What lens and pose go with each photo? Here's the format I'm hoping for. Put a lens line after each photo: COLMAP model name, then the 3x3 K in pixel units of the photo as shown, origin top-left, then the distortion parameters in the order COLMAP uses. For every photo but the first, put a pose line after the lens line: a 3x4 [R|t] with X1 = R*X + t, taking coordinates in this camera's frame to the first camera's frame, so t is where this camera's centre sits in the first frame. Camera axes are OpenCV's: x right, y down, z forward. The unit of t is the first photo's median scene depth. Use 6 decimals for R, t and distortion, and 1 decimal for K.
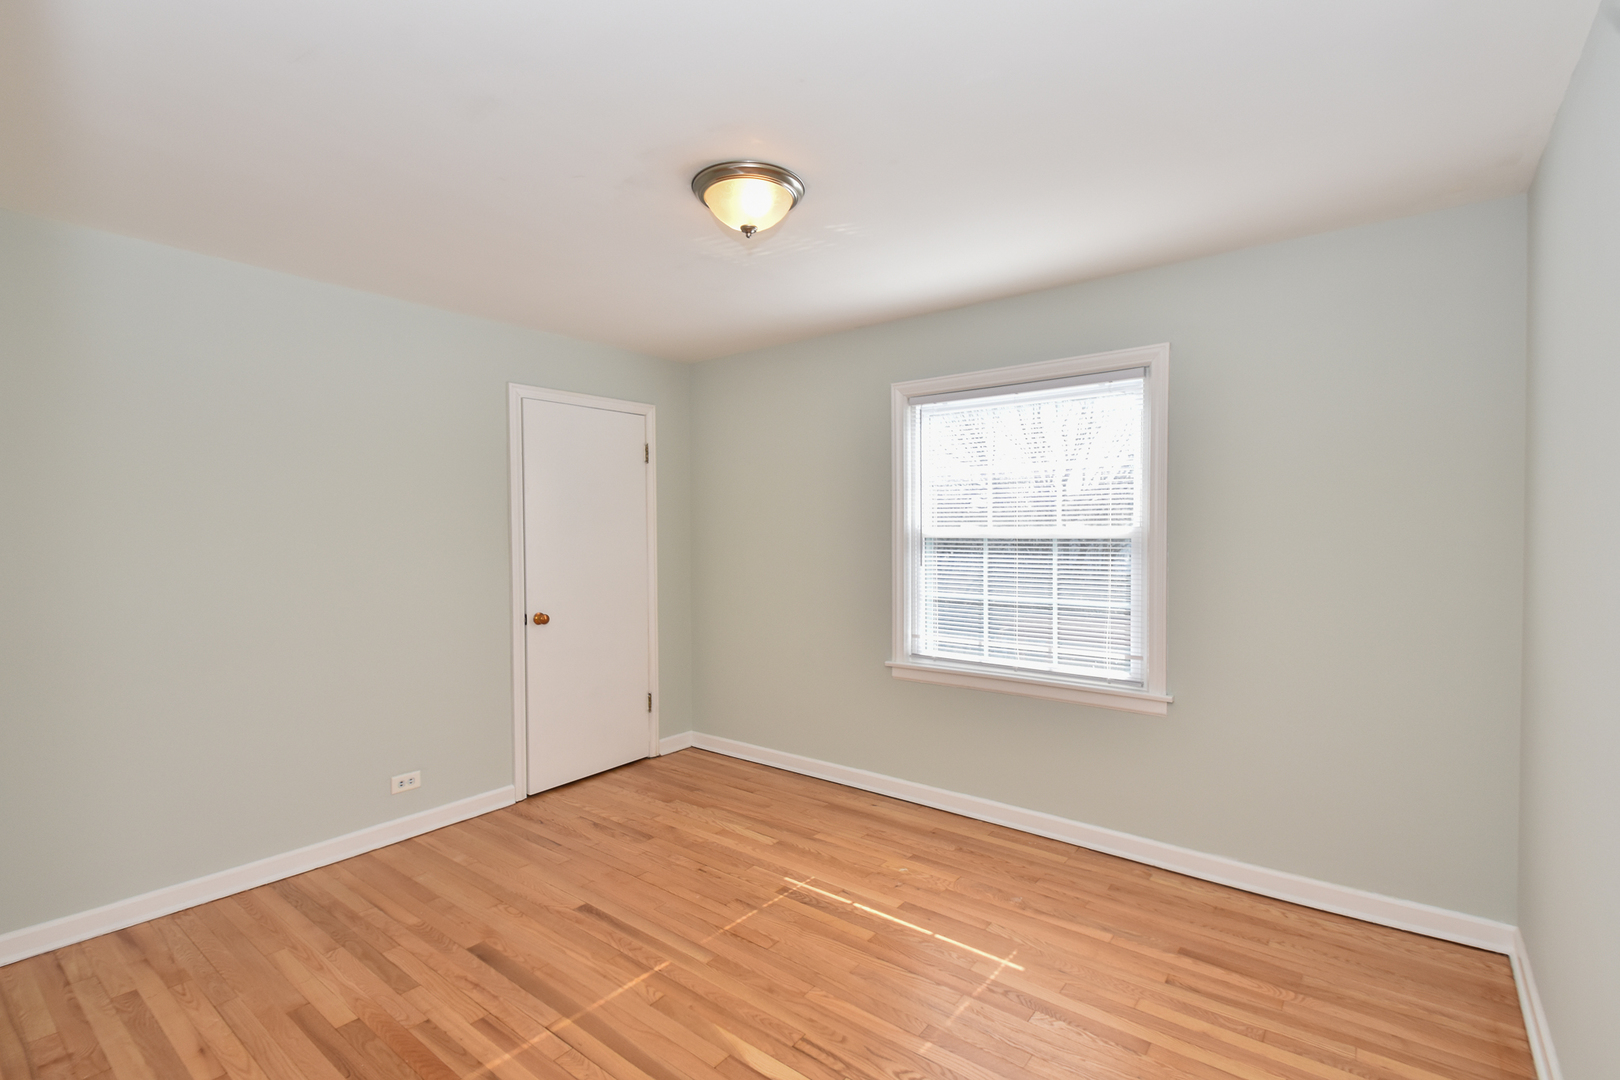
lens RADIAL K [[702.5, 0, 785.7], [0, 702.5, 531.9], [0, 0, 1]] dist [0.003922, -0.008997]
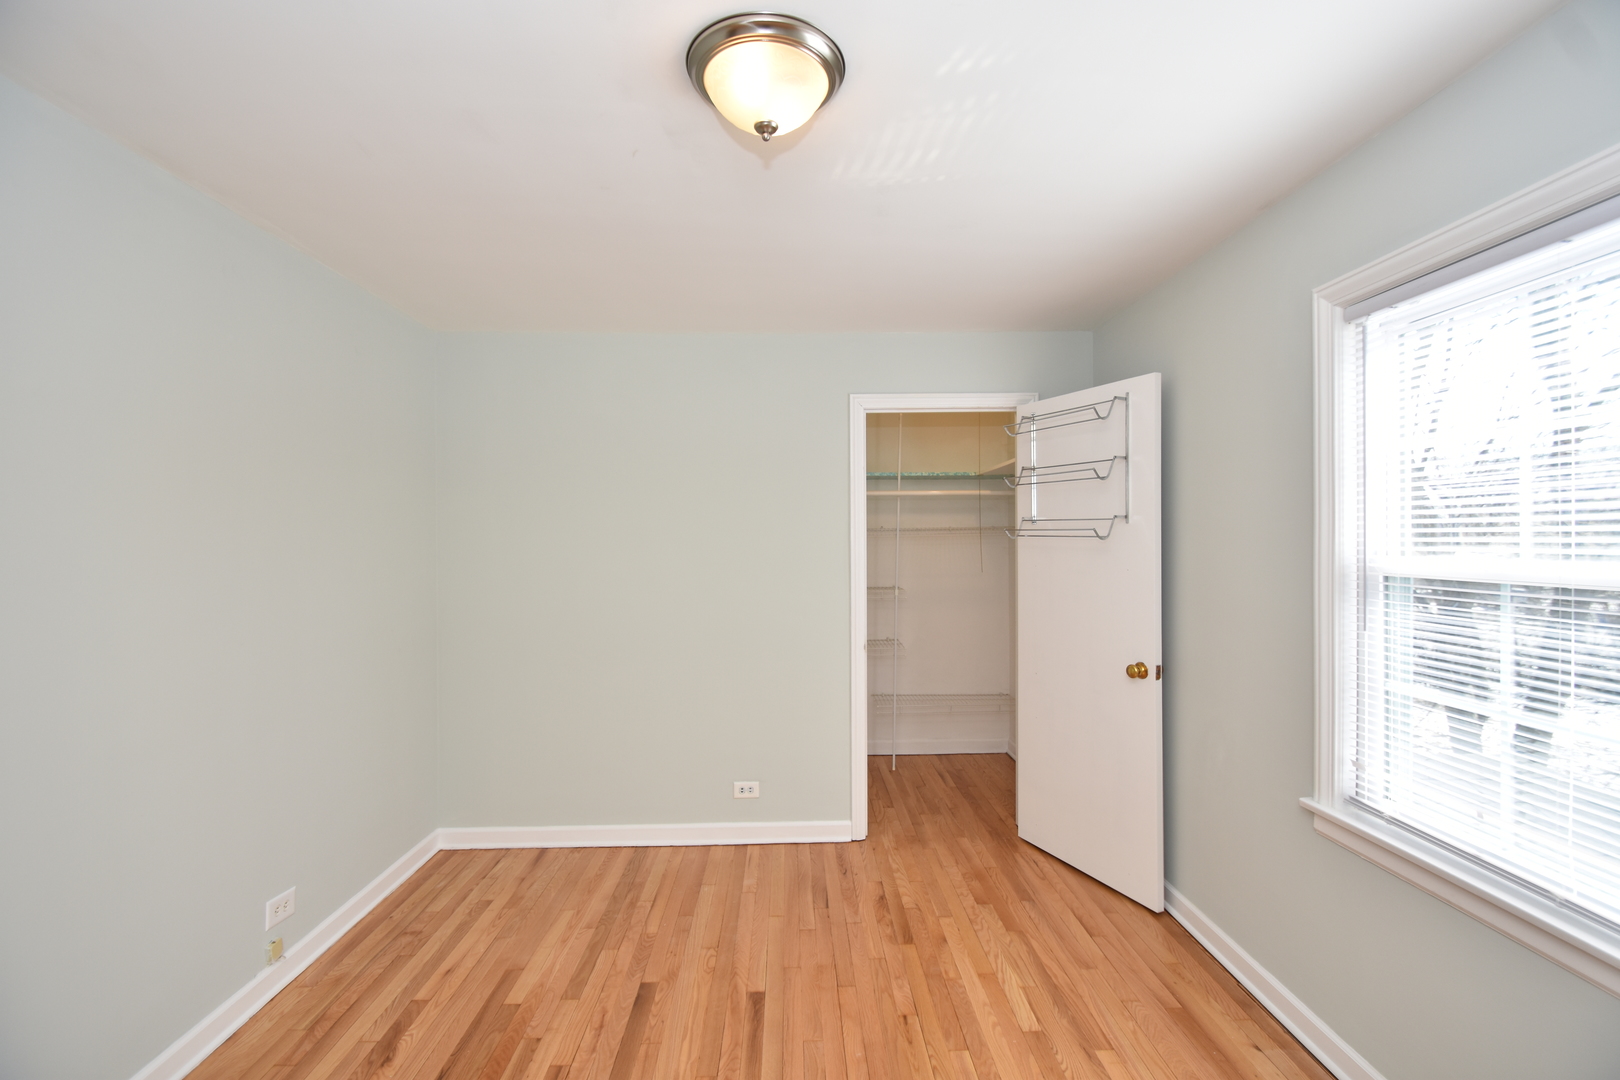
lens RADIAL K [[702.5, 0, 818.3], [0, 702.5, 538.2], [0, 0, 1]] dist [0.003922, -0.008997]
pose [[0.667886, -0.001597, -0.744262, 0.333971], [-0.000603, 0.999996, -0.002688, -0.018743], [0.744264, 0.002244, 0.667882, 0.397494]]
